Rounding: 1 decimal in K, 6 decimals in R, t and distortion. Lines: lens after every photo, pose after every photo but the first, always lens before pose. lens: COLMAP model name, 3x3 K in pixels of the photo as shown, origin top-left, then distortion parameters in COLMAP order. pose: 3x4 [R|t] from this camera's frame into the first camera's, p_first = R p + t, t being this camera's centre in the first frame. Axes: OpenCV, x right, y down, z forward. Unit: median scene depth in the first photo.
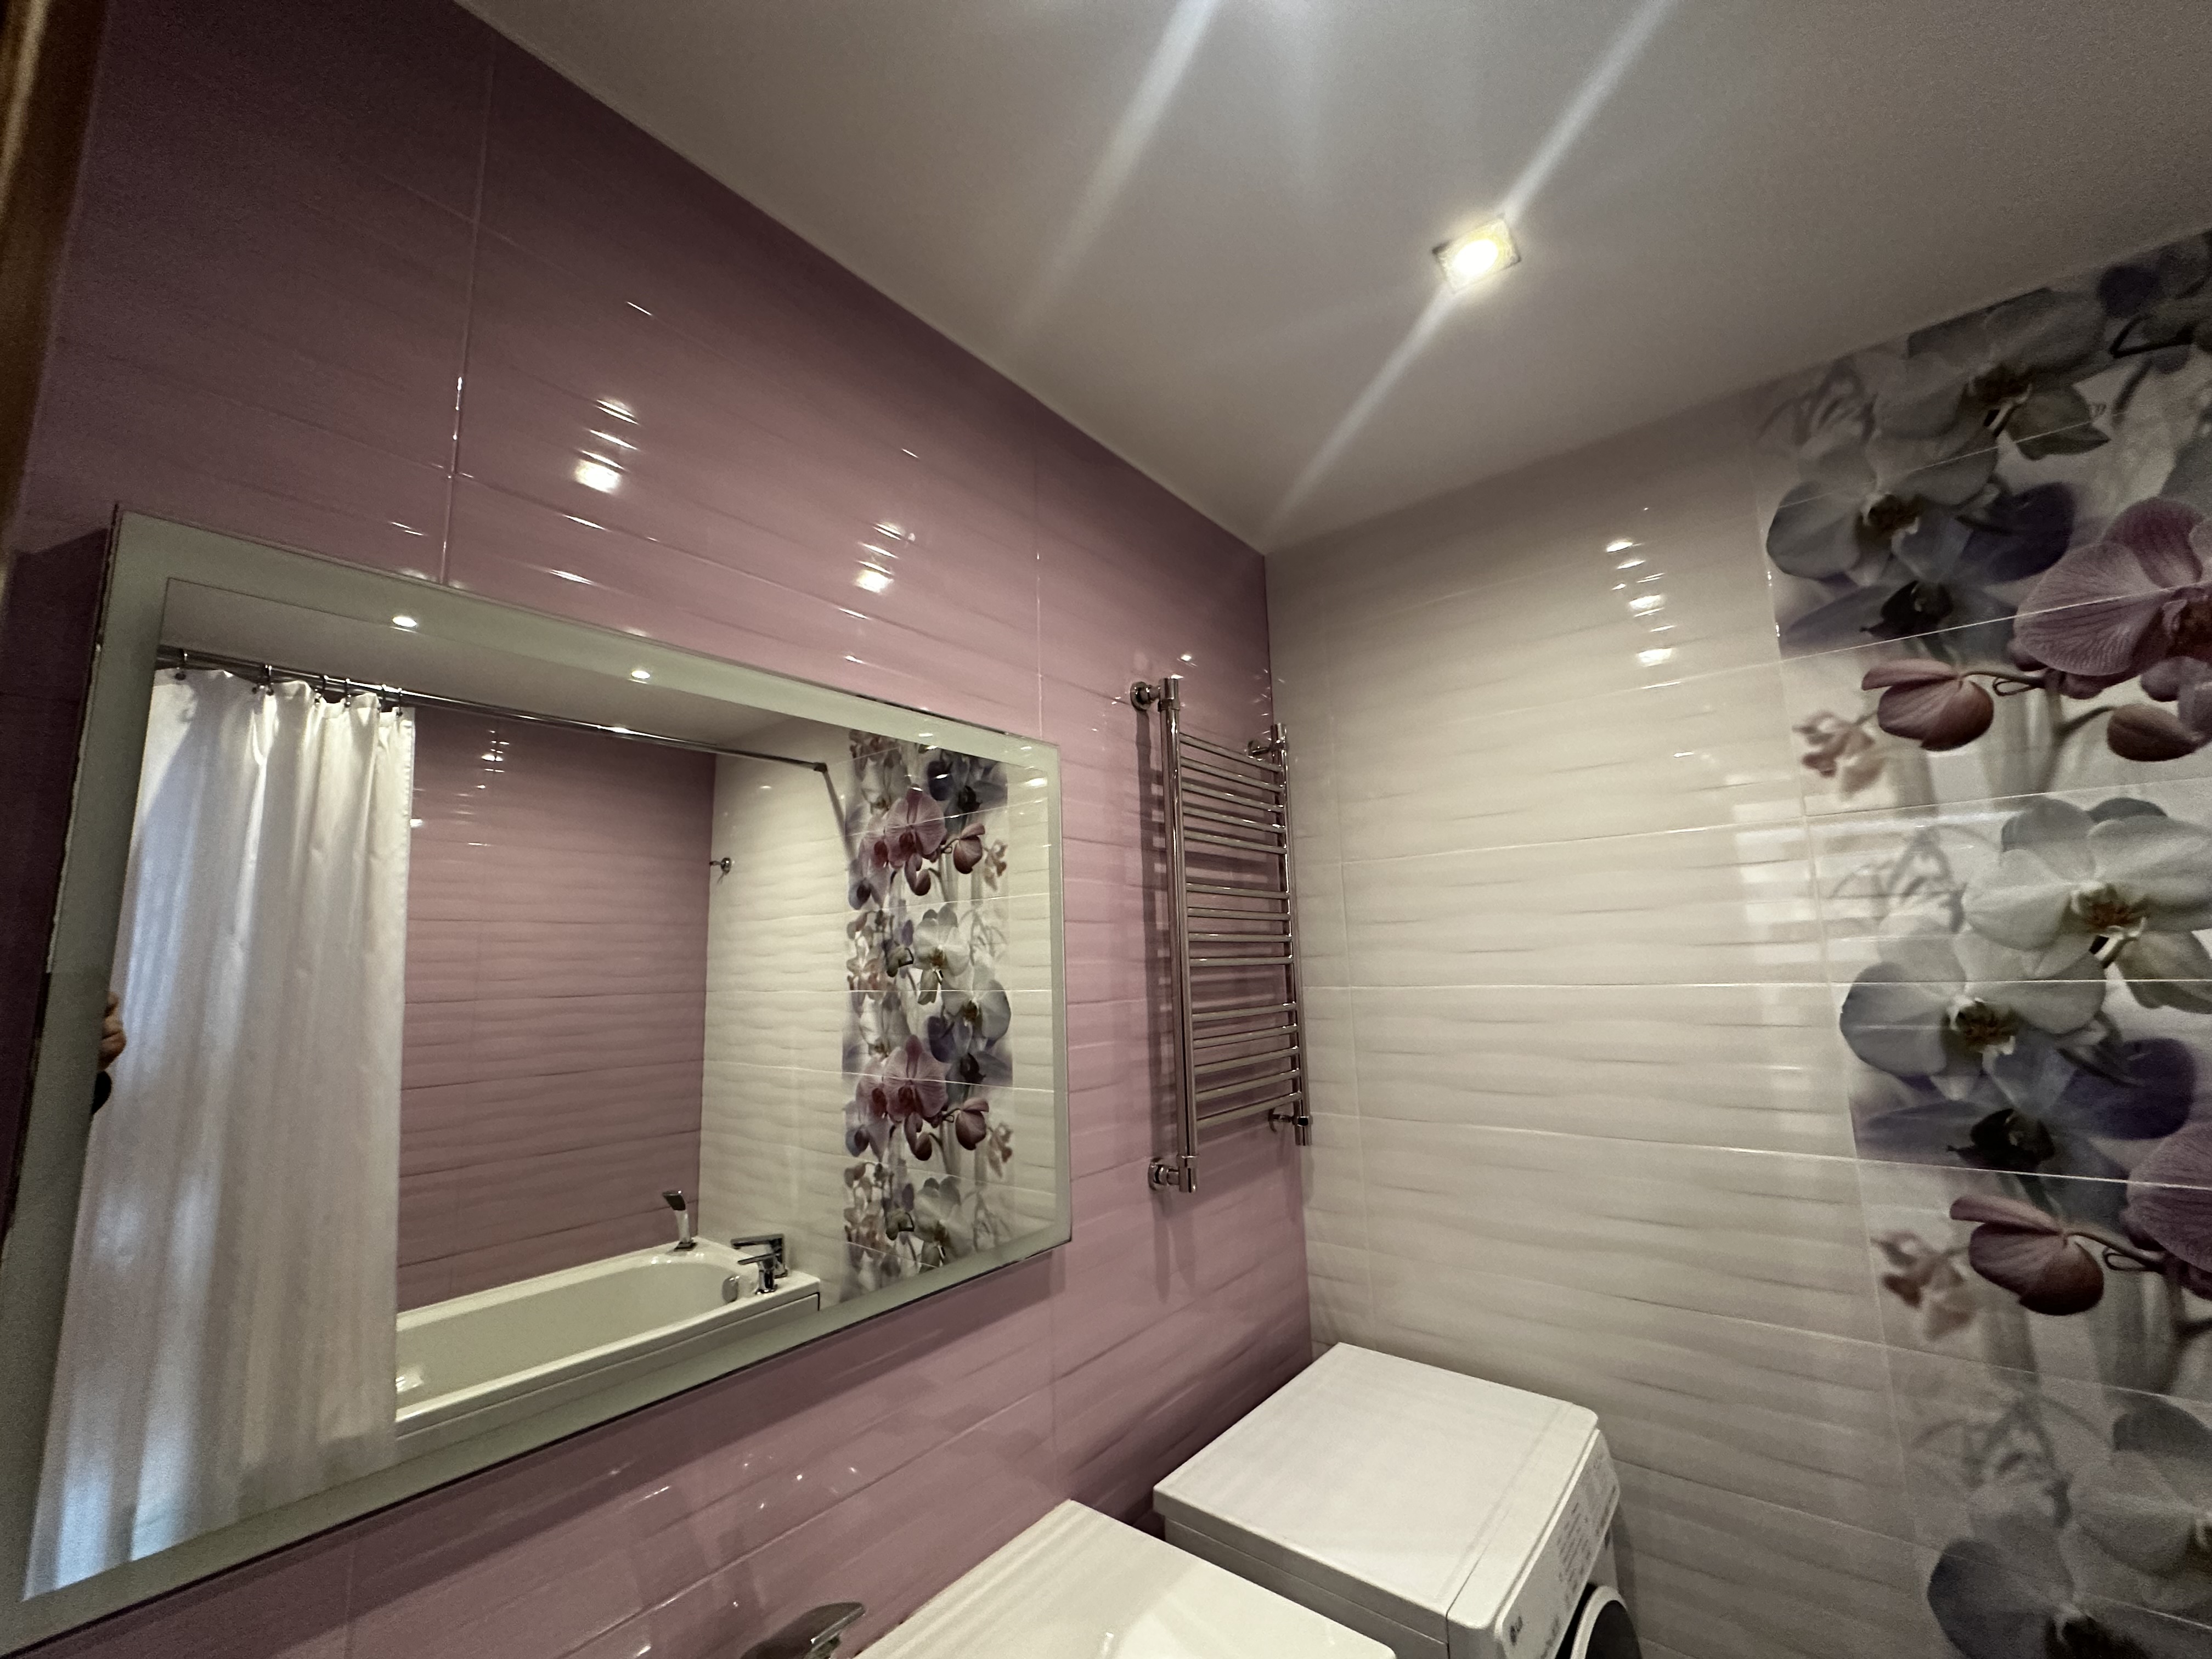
lens RADIAL K [[885.0, 0, 1094.3], [0, 885.0, 809.8], [0, 0, 1]] dist [-0.002558, 0.000278]
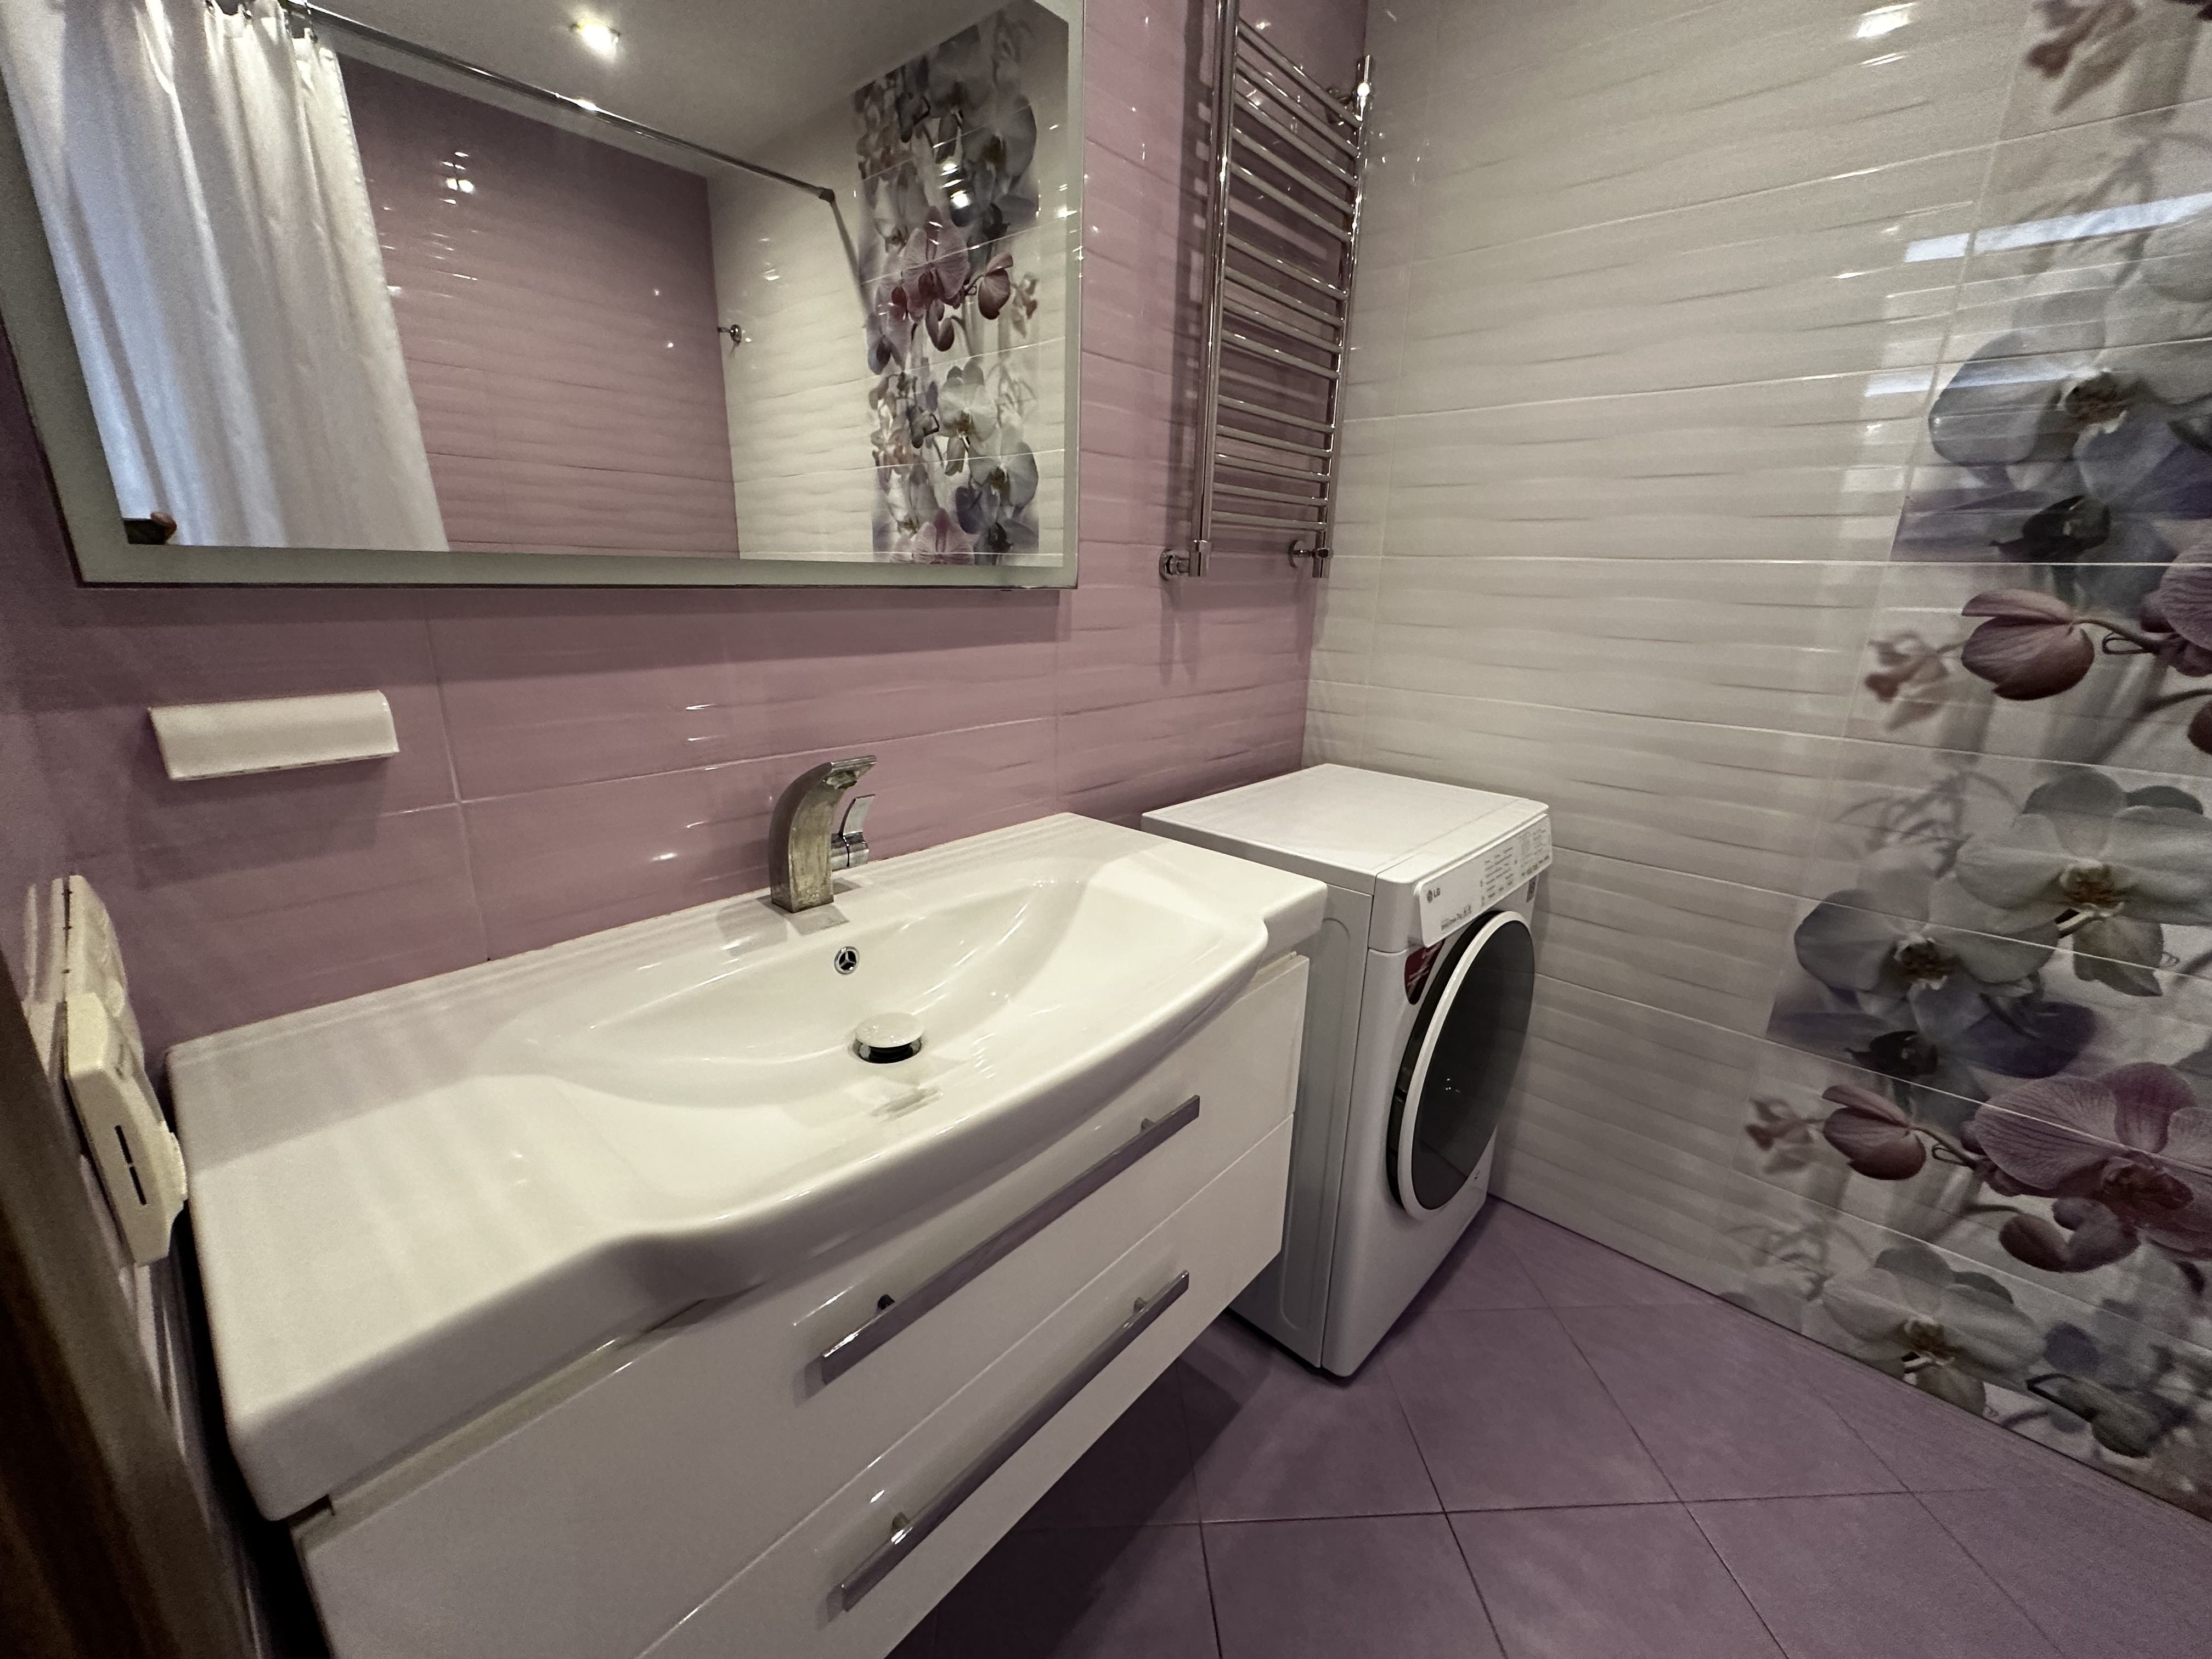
lens RADIAL K [[885.0, 0, 1102.6], [0, 885.0, 849.6], [0, 0, 1]] dist [-0.002558, 0.000278]
pose [[0.997379, 0.062950, -0.035658, 0.044434], [-0.041475, 0.901338, 0.431127, 0.227495], [0.059279, -0.428518, 0.901587, -0.045812]]
